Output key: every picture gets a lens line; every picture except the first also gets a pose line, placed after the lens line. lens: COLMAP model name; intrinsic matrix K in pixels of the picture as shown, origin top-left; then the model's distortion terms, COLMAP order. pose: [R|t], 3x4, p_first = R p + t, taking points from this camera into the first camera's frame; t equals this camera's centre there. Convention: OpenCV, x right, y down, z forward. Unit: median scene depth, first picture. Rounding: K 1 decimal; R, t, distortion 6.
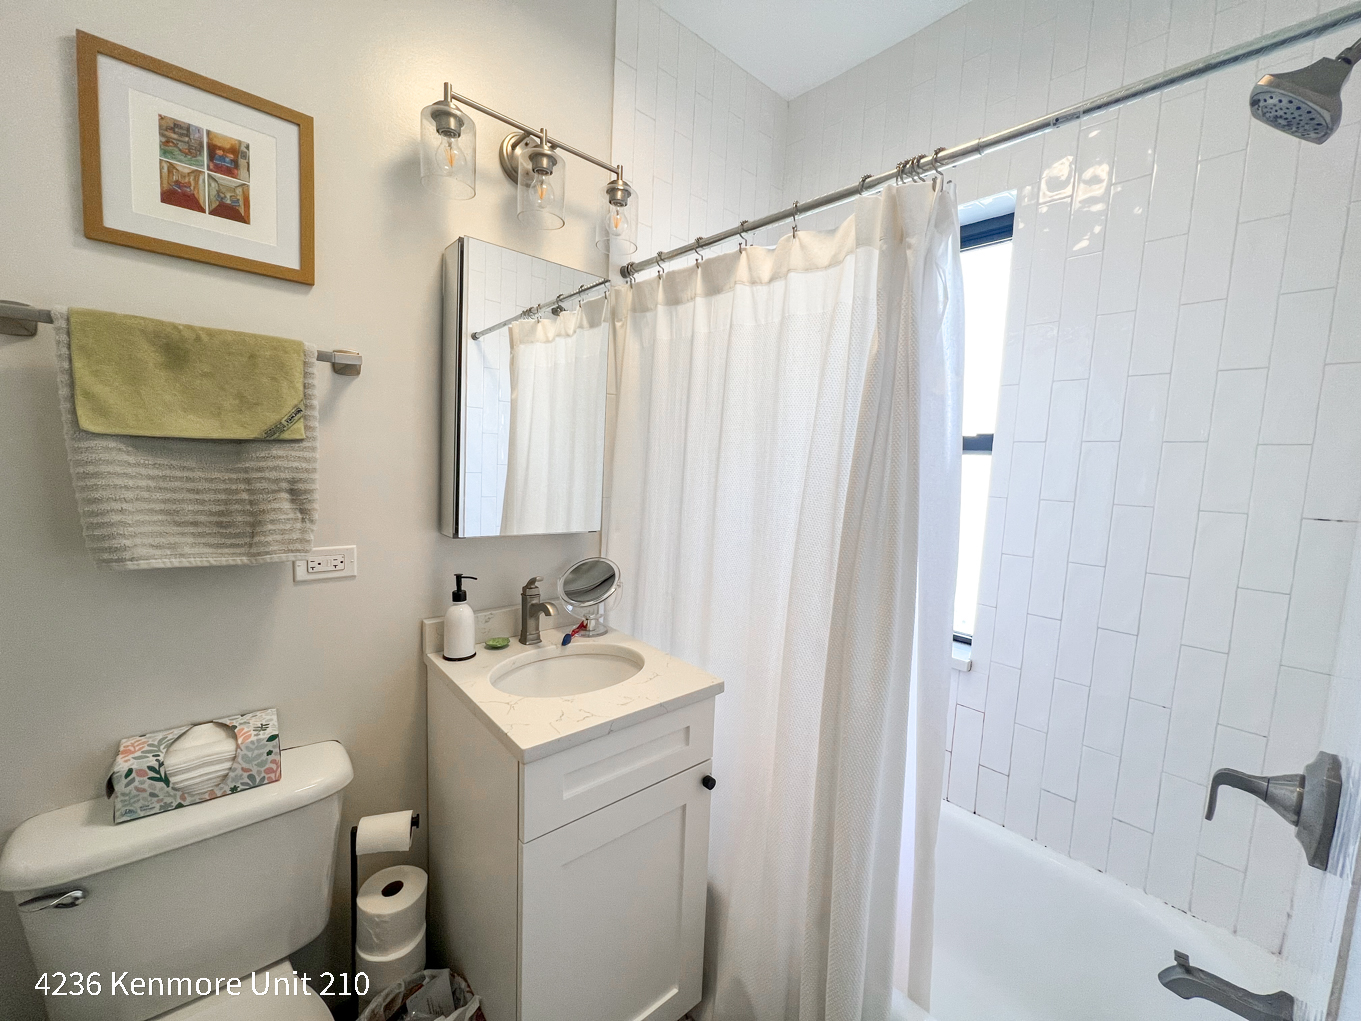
lens RADIAL K [[545.5, 0, 684.9], [0, 545.5, 509.1], [0, 0, 1]] dist [-0.004867, 0.000572]
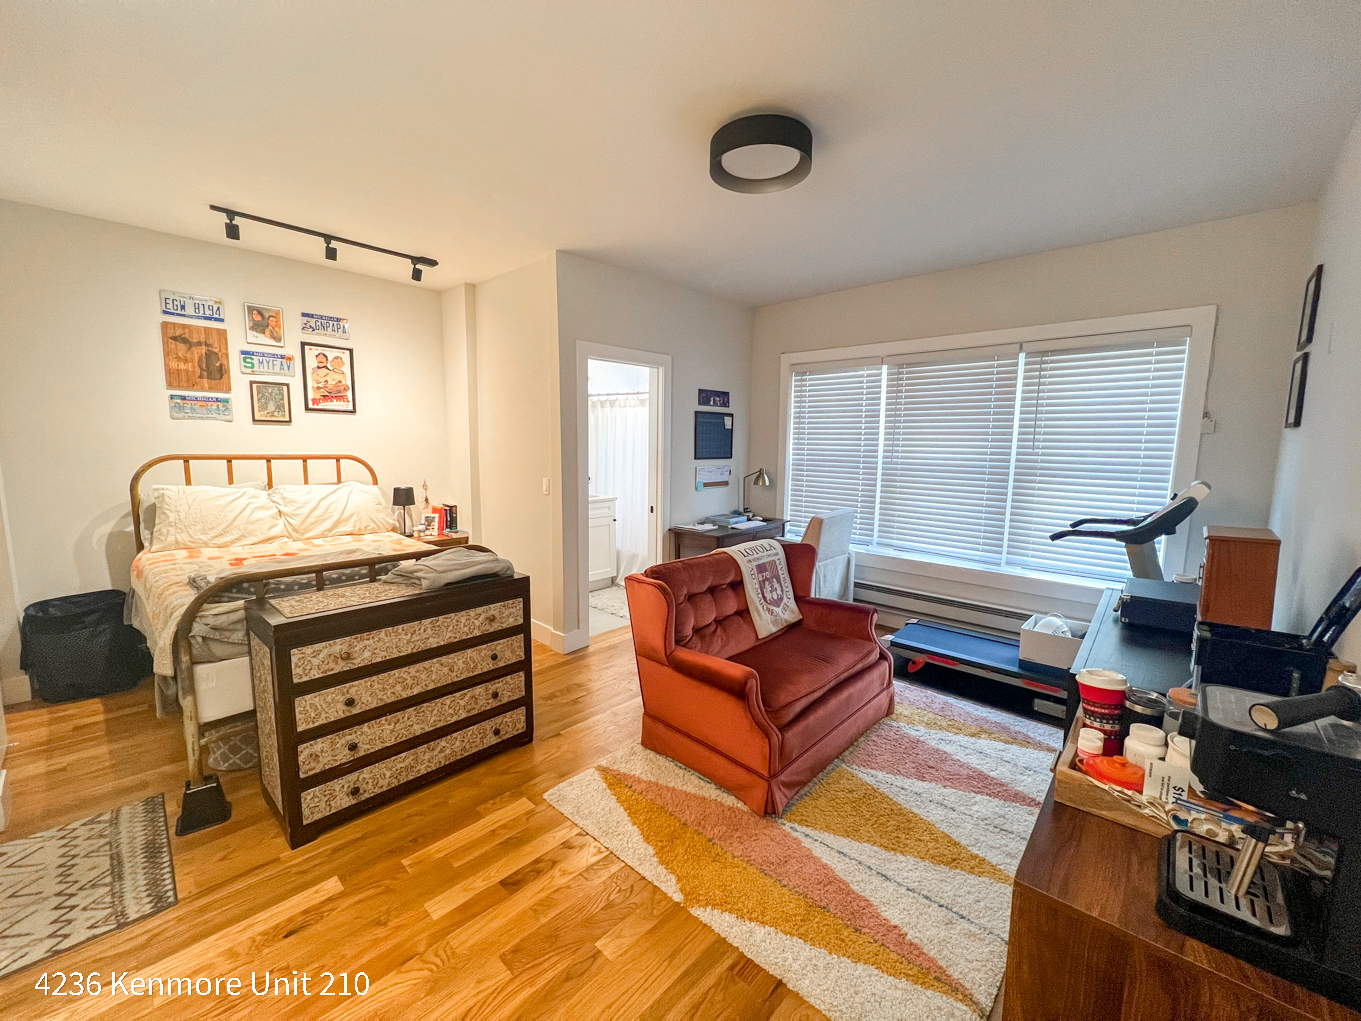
lens RADIAL K [[545.5, 0, 678.4], [0, 545.5, 513.3], [0, 0, 1]] dist [-0.004867, 0.000572]
pose [[0.993534, -0.039609, 0.106406, 0.081801], [0.035768, 0.998646, 0.037766, 0.283801], [-0.107758, -0.033716, 0.993605, -3.207606]]
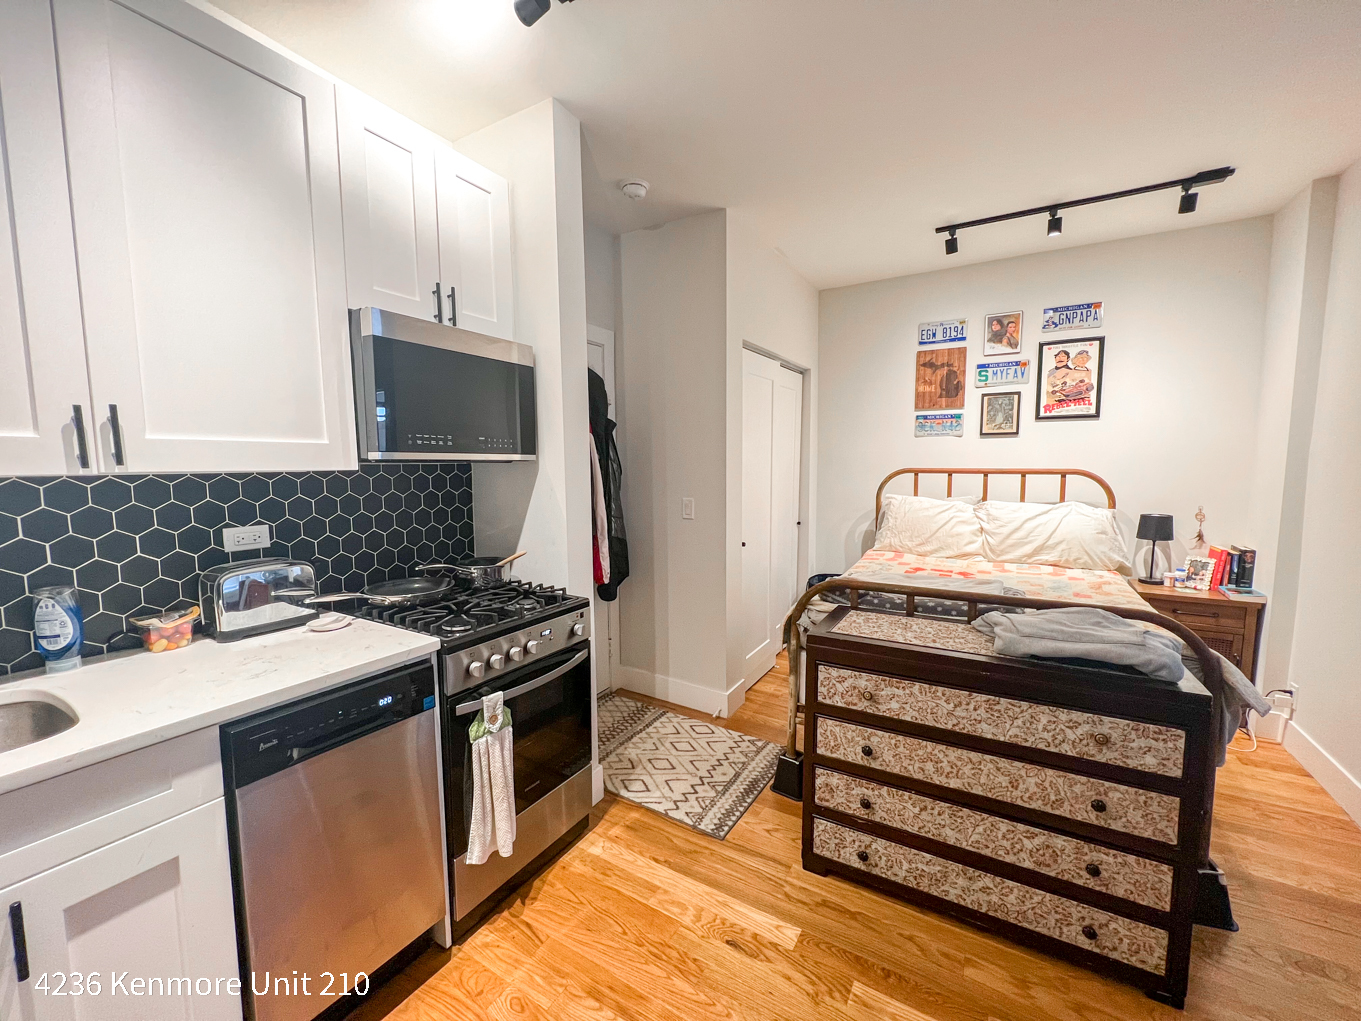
lens RADIAL K [[545.5, 0, 684.2], [0, 545.5, 512.5], [0, 0, 1]] dist [-0.004867, 0.000572]
pose [[0.315665, 0.044106, -0.947845, 0.485732], [-0.070005, 0.997279, 0.023093, 0.267616], [0.946285, 0.059064, 0.317894, -2.181666]]
